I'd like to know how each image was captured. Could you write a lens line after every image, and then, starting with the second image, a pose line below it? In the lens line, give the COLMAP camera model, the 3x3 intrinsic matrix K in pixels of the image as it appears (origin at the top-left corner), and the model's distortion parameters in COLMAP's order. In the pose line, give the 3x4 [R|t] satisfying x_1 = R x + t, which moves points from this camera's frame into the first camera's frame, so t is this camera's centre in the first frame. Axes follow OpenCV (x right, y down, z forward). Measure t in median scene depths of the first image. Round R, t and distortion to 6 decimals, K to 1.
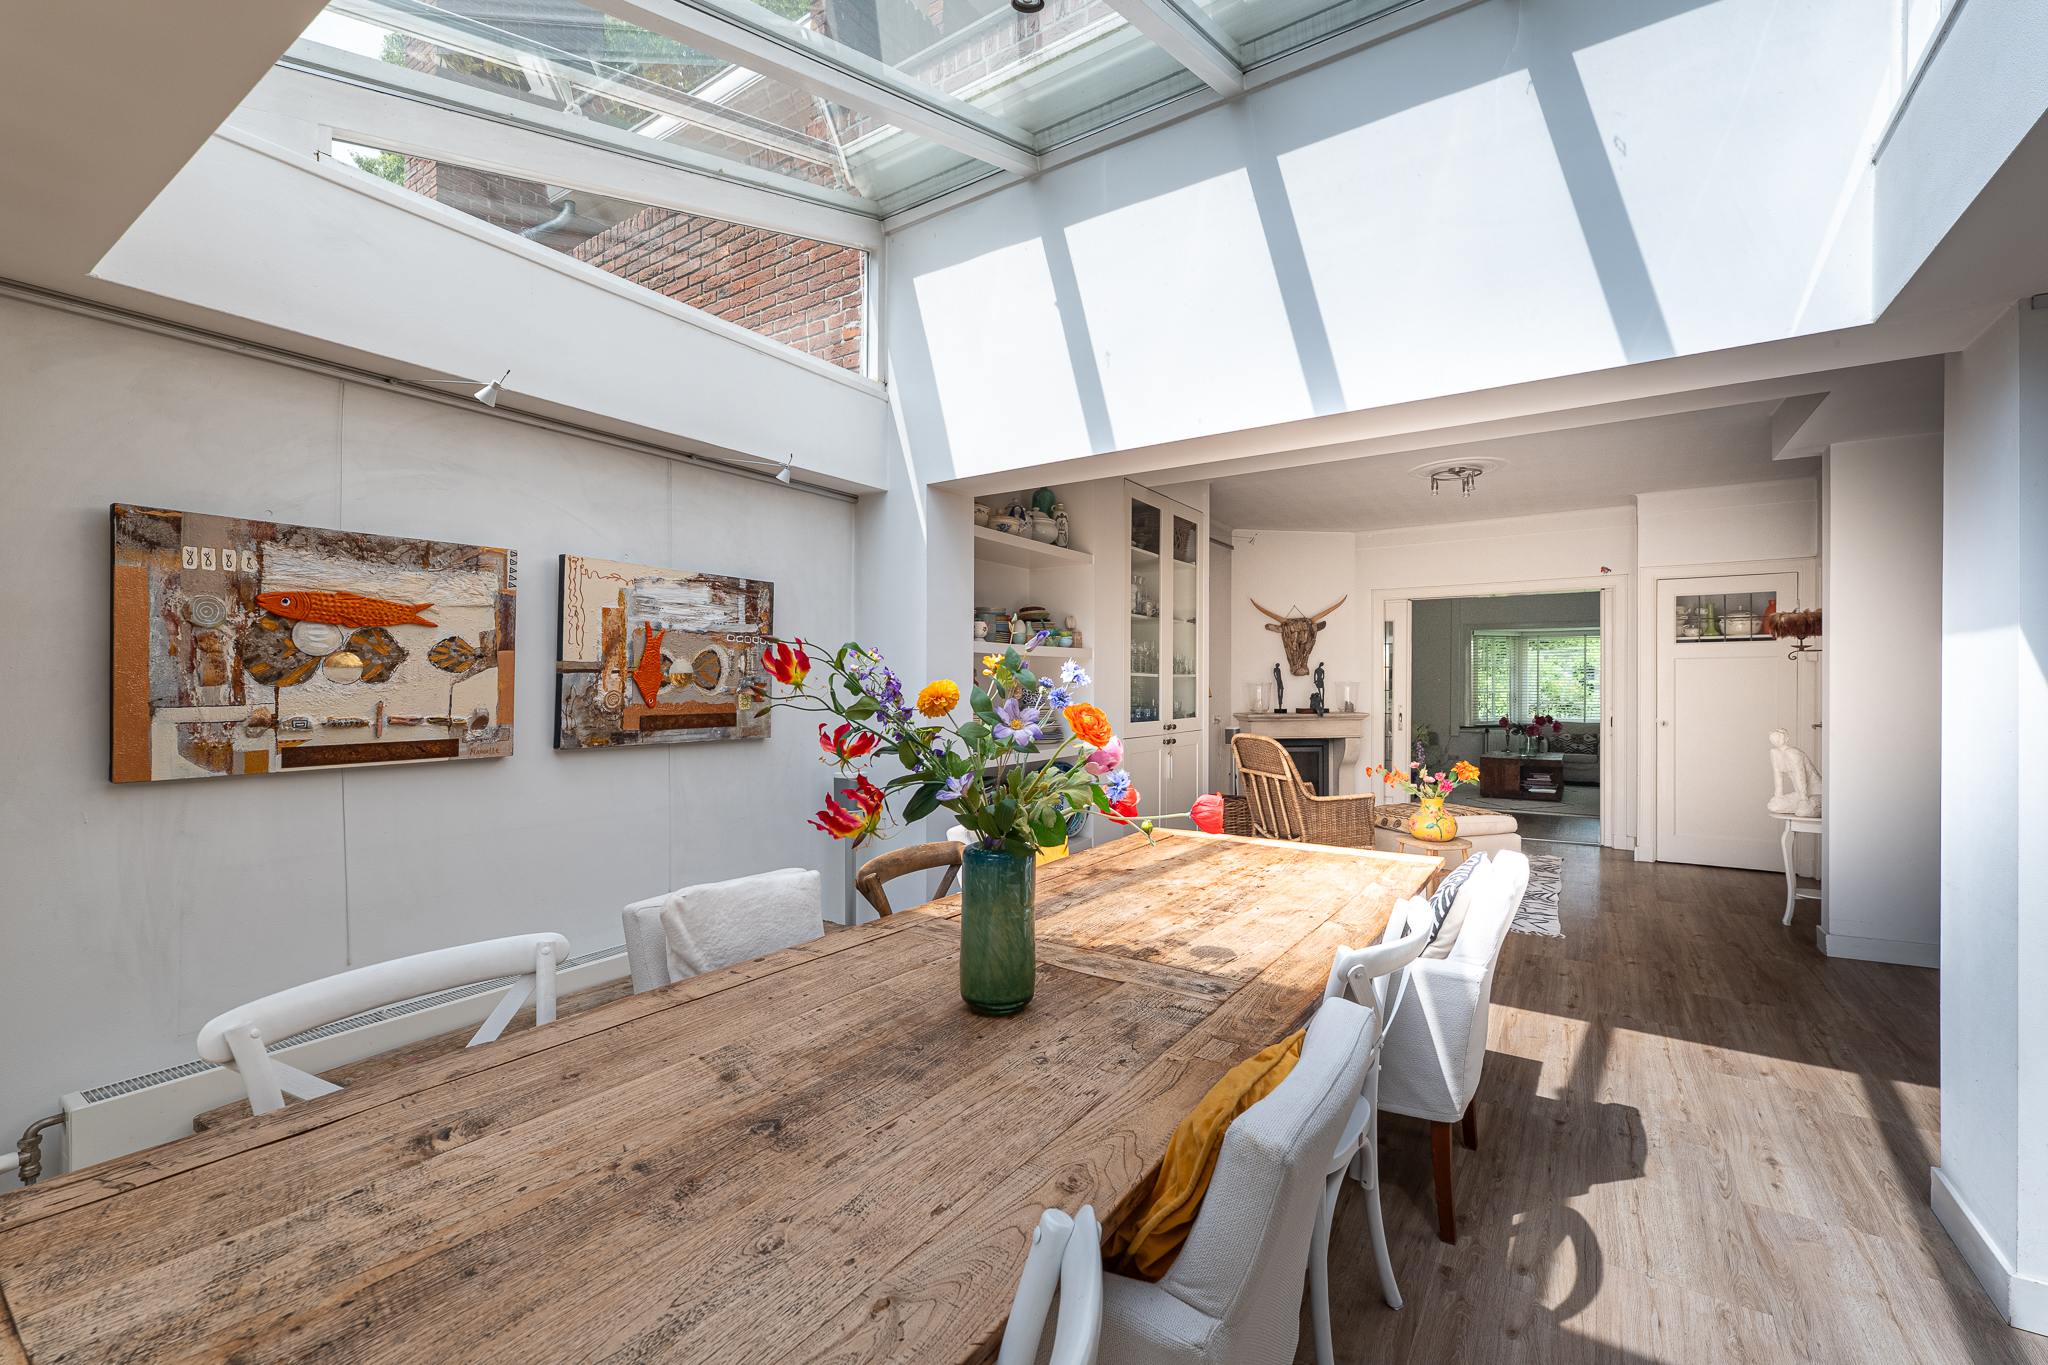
lens RADIAL K [[837.1, 0, 1003.1], [0, 837.1, 685.4], [0, 0, 1]] dist [0.000609, -0.000186]
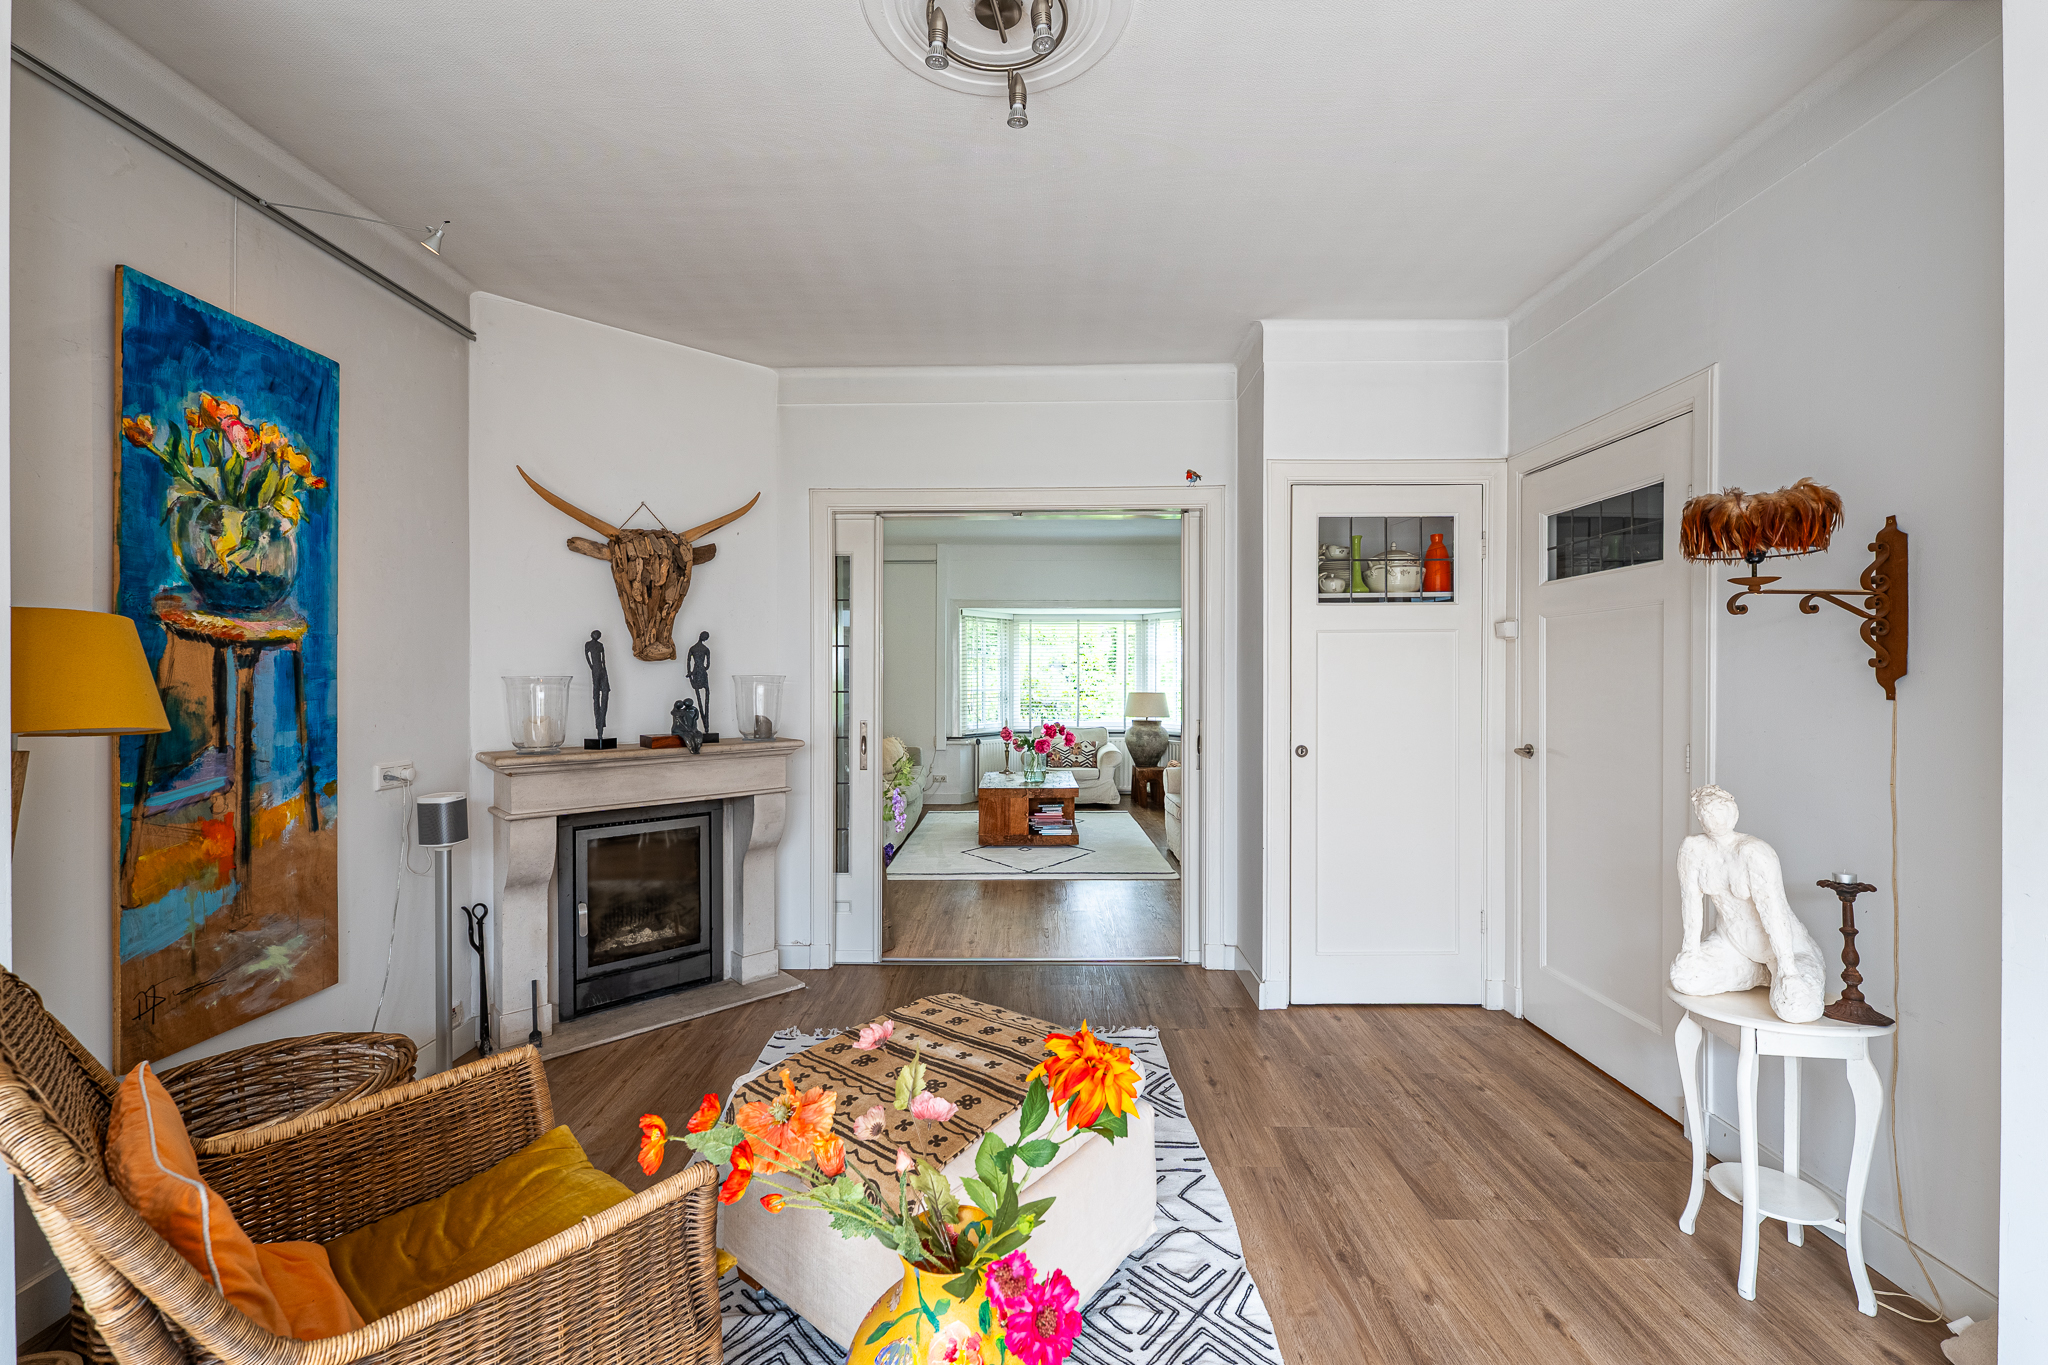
lens RADIAL K [[837.1, 0, 1008.4], [0, 837.1, 685.1], [0, 0, 1]] dist [0.000609, -0.000186]
pose [[0.827738, -0.005812, 0.561085, 0.261534], [0.004471, 0.999983, 0.003764, 0.000560], [-0.561097, -0.000607, 0.827750, 0.528889]]
